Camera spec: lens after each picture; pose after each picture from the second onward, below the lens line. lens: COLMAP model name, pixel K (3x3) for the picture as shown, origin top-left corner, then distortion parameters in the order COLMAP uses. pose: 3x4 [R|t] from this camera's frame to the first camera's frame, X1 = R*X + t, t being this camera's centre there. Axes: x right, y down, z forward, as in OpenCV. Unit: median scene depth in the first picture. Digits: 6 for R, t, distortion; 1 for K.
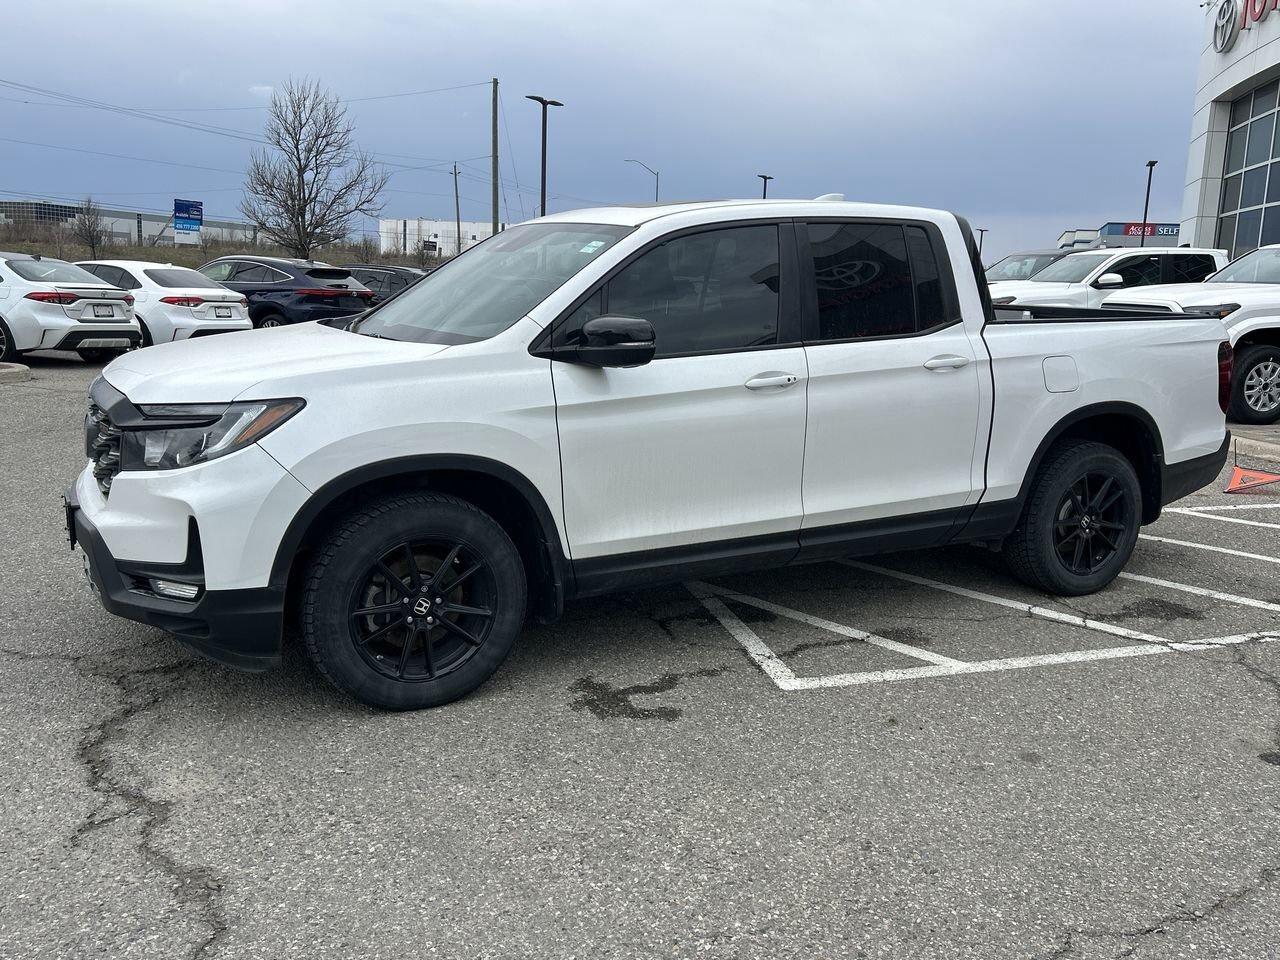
lens RADIAL K [[1128.6, 0, 646.1], [0, 1128.6, 466.6], [0, 0, 1]] dist [0.064867, -0.078966]
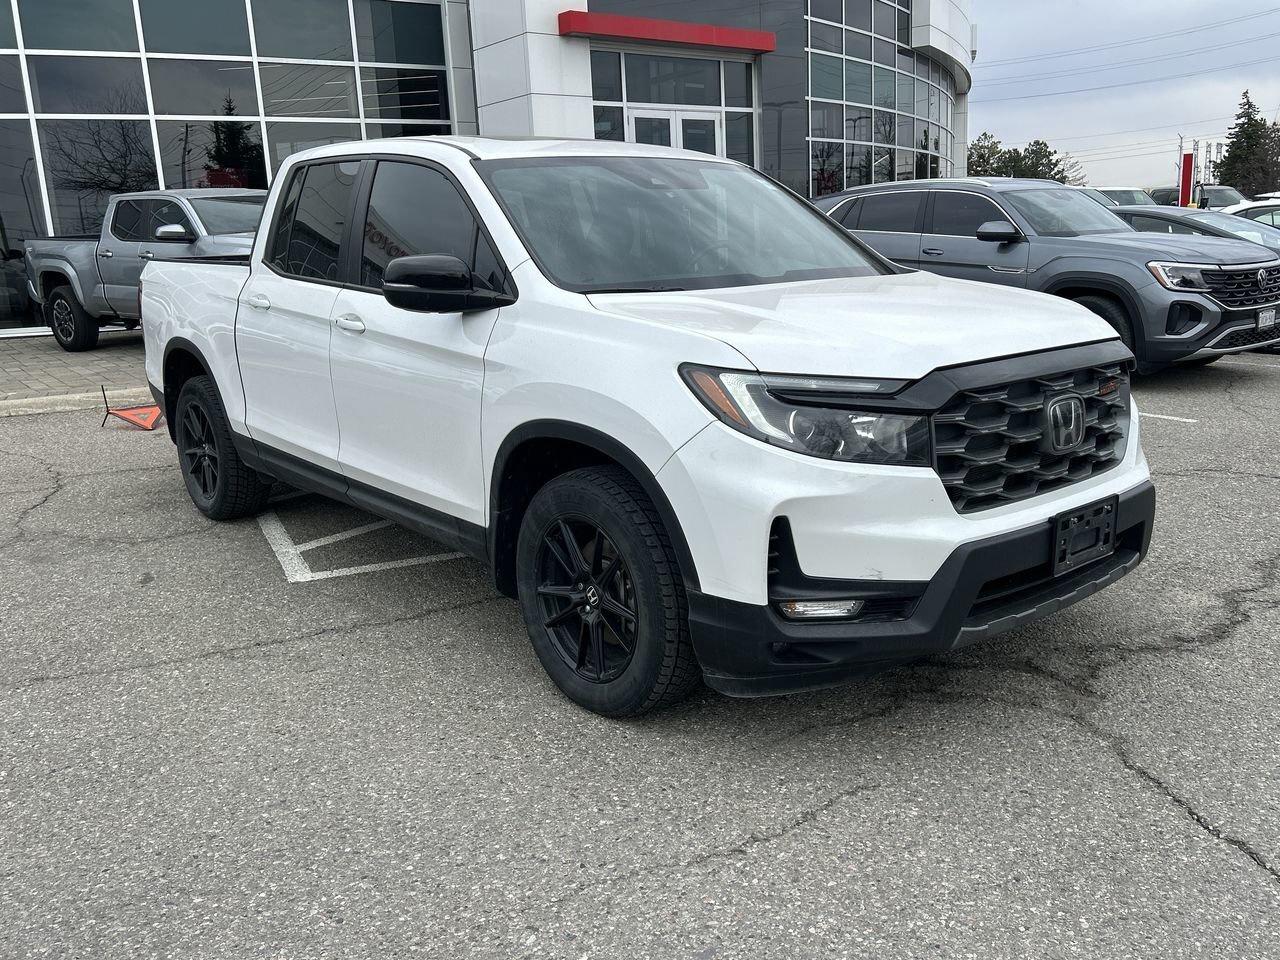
lens RADIAL K [[1078.7, 0, 650.3], [0, 1078.7, 477.4], [0, 0, 1]] dist [0.043222, -0.040120]
pose [[-0.205482, -0.236096, 0.949756, -1.043112], [0.193191, 0.941583, 0.275861, -0.229154], [-0.959403, 0.240169, -0.147867, 1.276776]]
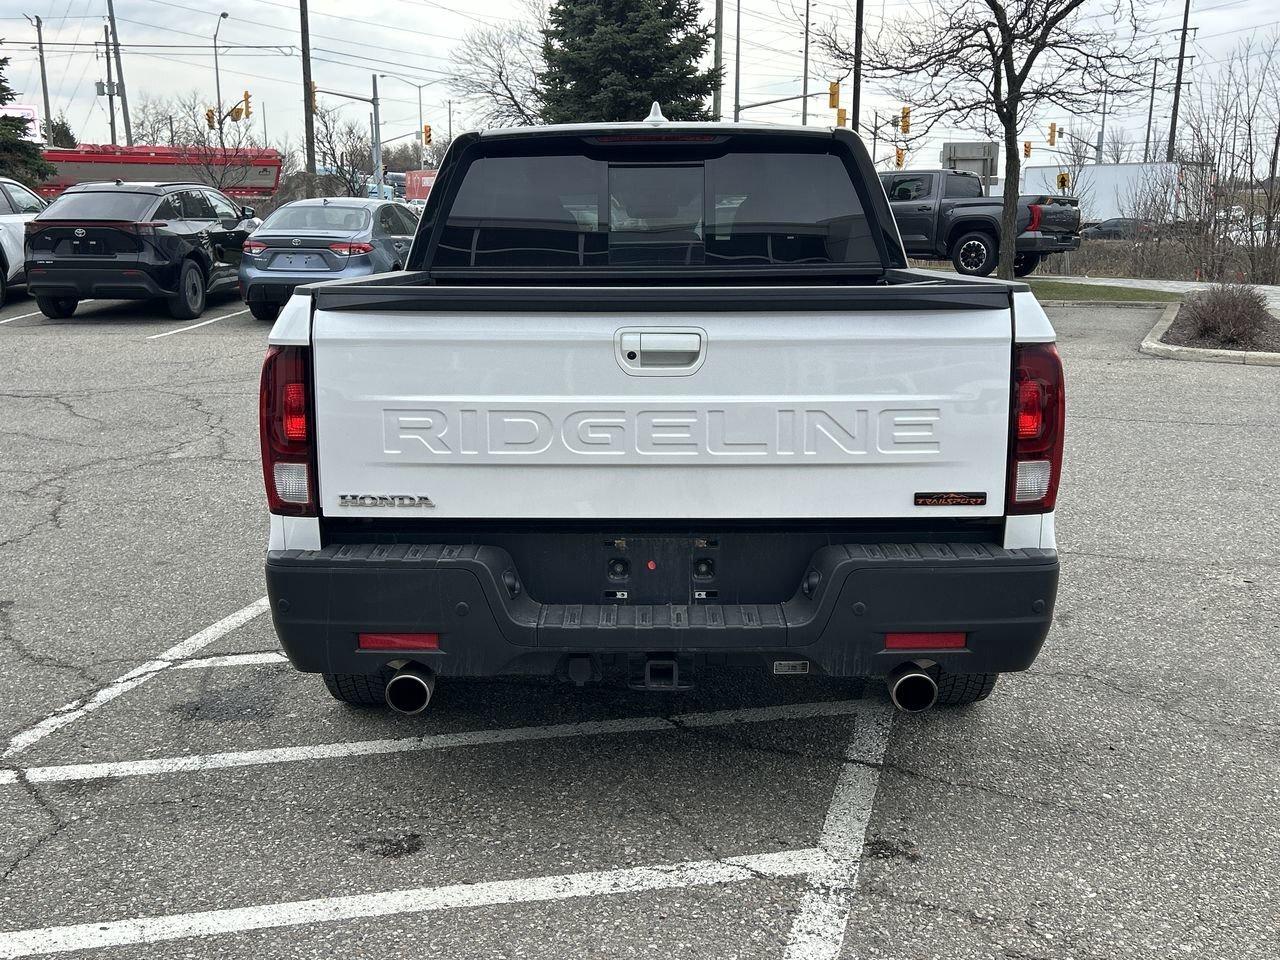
lens RADIAL K [[1322.1, 0, 650.9], [0, 1322.1, 490.8], [0, 0, 1]] dist [0.040283, 0.000000]
pose [[-0.484814, 0.150451, -0.861580, 1.152929], [-0.162379, 0.952484, 0.257696, -0.275463], [0.859412, 0.264837, -0.437347, 1.772856]]
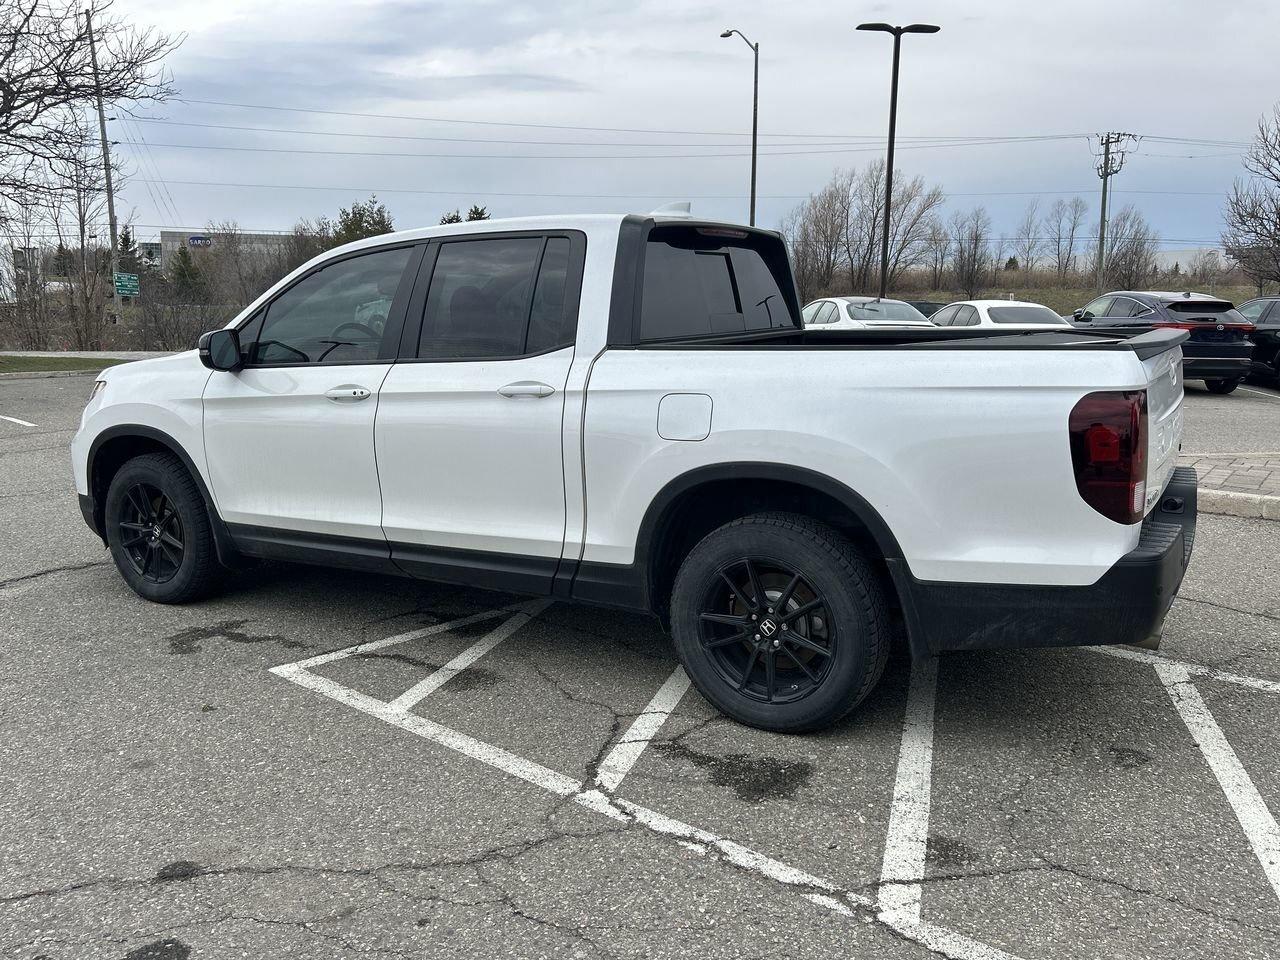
lens RADIAL K [[1032.3, 0, 640.0], [0, 1032.3, 485.7], [0, 0, 1]] dist [0.049818, -0.044332]
pose [[0.514796, 0.125916, -0.848015, 1.067562], [-0.130014, 0.989181, 0.067951, -0.089540], [0.847397, 0.075273, 0.525598, 0.702871]]
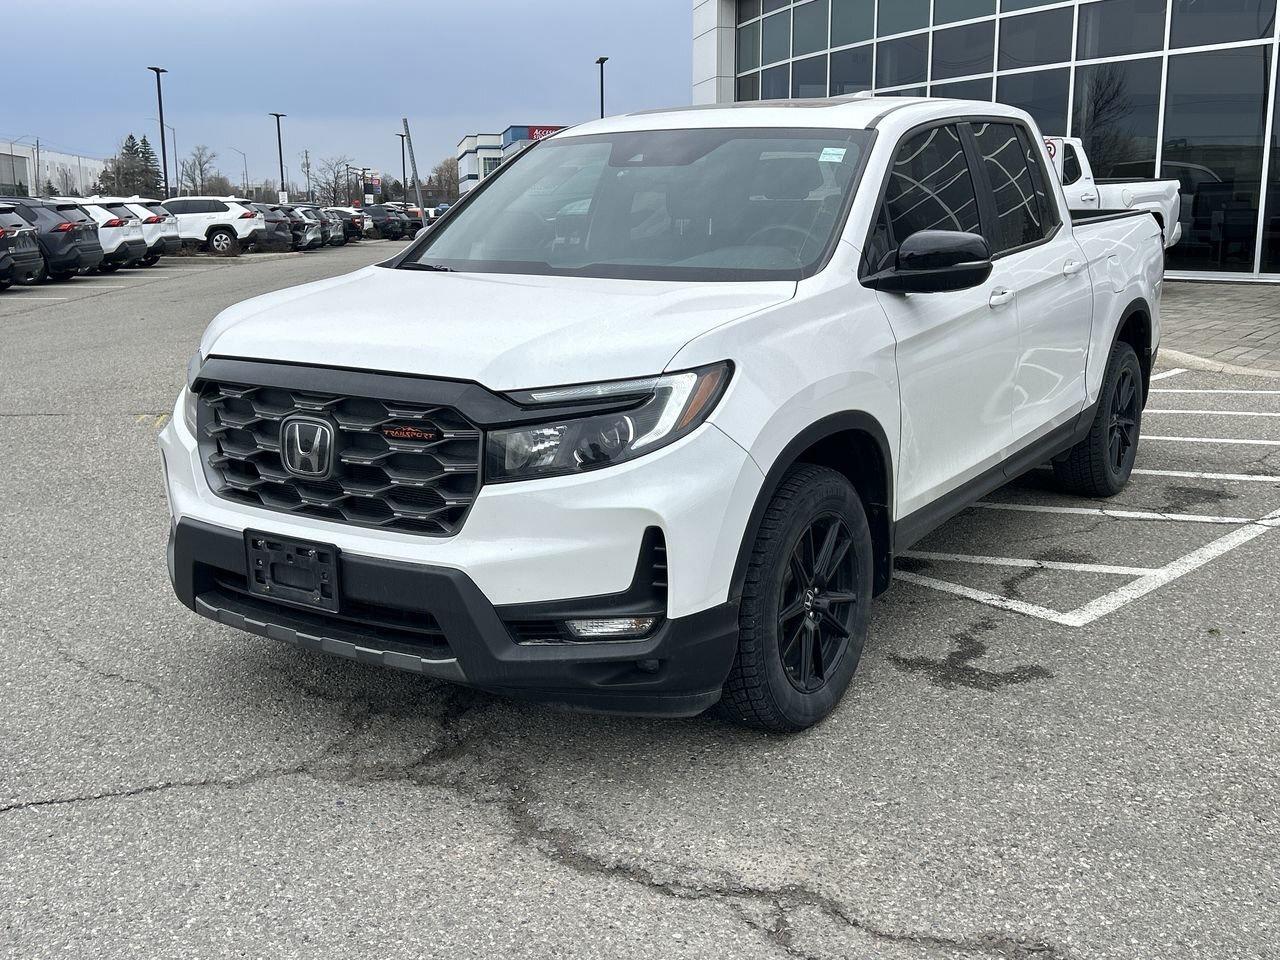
lens RADIAL K [[1322.1, 0, 647.0], [0, 1322.1, 479.5], [0, 0, 1]] dist [0.040283, 0.000000]
pose [[0.882202, -0.135397, 0.450985, -0.622796], [0.113849, 0.990684, 0.074722, -0.042316], [-0.456901, -0.014575, 0.889398, 0.172915]]
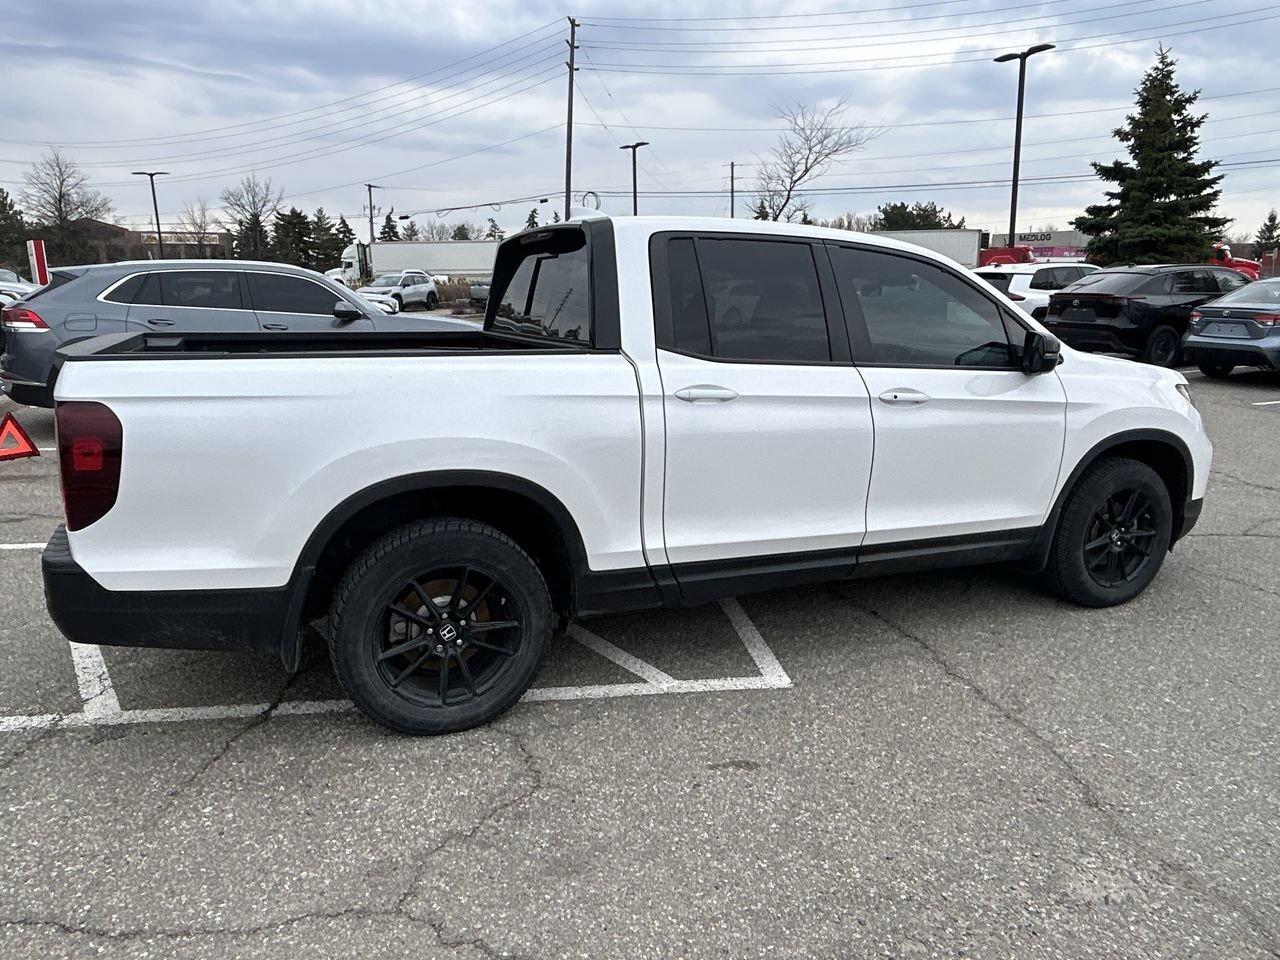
lens RADIAL K [[872.8, 0, 635.8], [0, 872.8, 487.4], [0, 0, 1]] dist [0.002635, -0.007590]
pose [[-0.994828, -0.049327, 0.088794, 0.061976], [-0.010982, 0.921280, 0.388745, -0.377270], [-0.100980, 0.385759, -0.917057, 2.130578]]
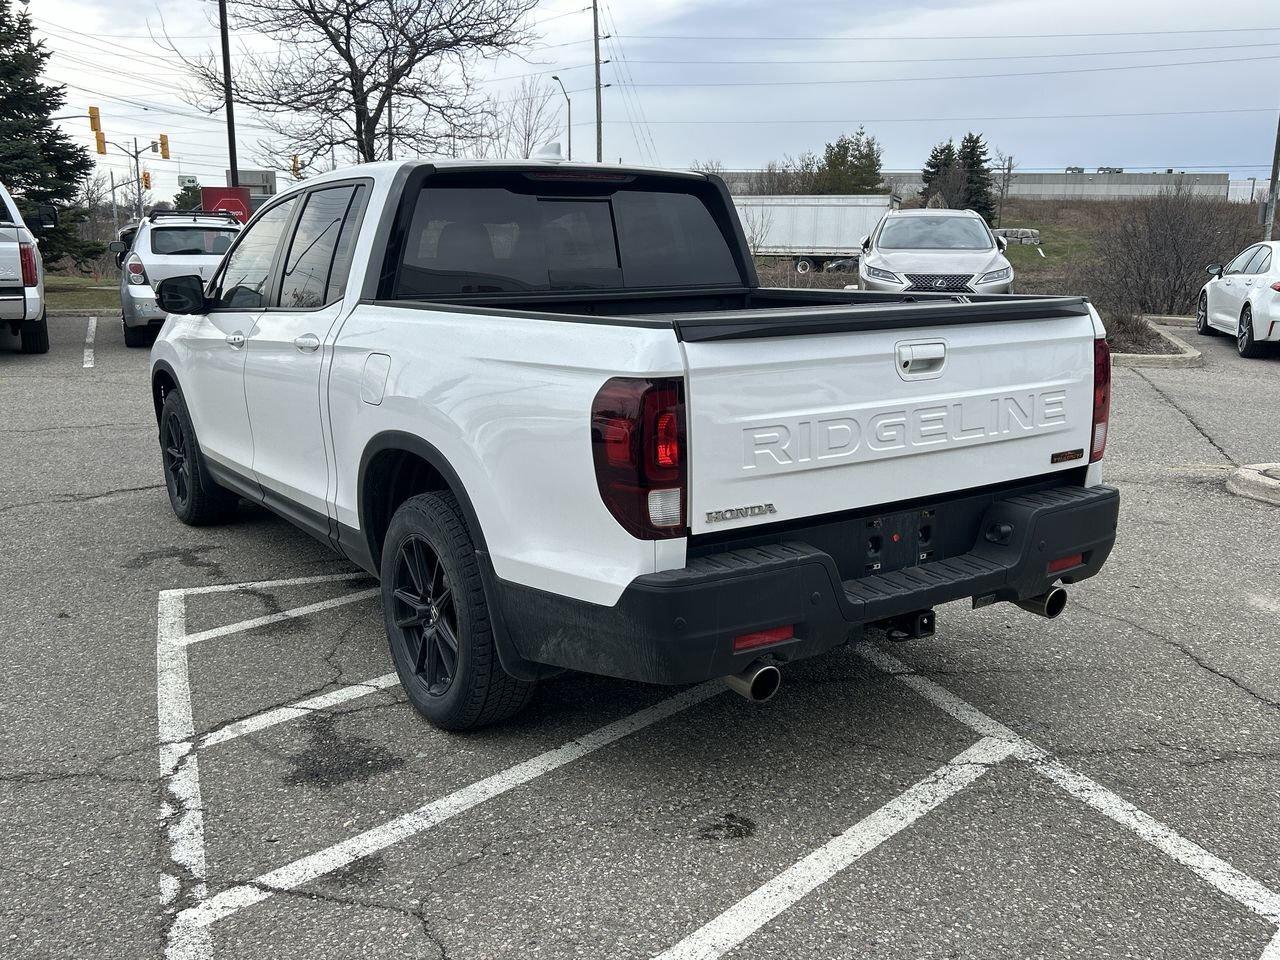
lens RADIAL K [[1132.3, 0, 654.1], [0, 1132.3, 484.0], [0, 0, 1]] dist [0.053401, -0.049218]
pose [[0.099727, 0.184690, -0.977724, 1.242401], [-0.168736, 0.971529, 0.166309, -0.188040], [0.980603, 0.148391, 0.128051, 1.242494]]
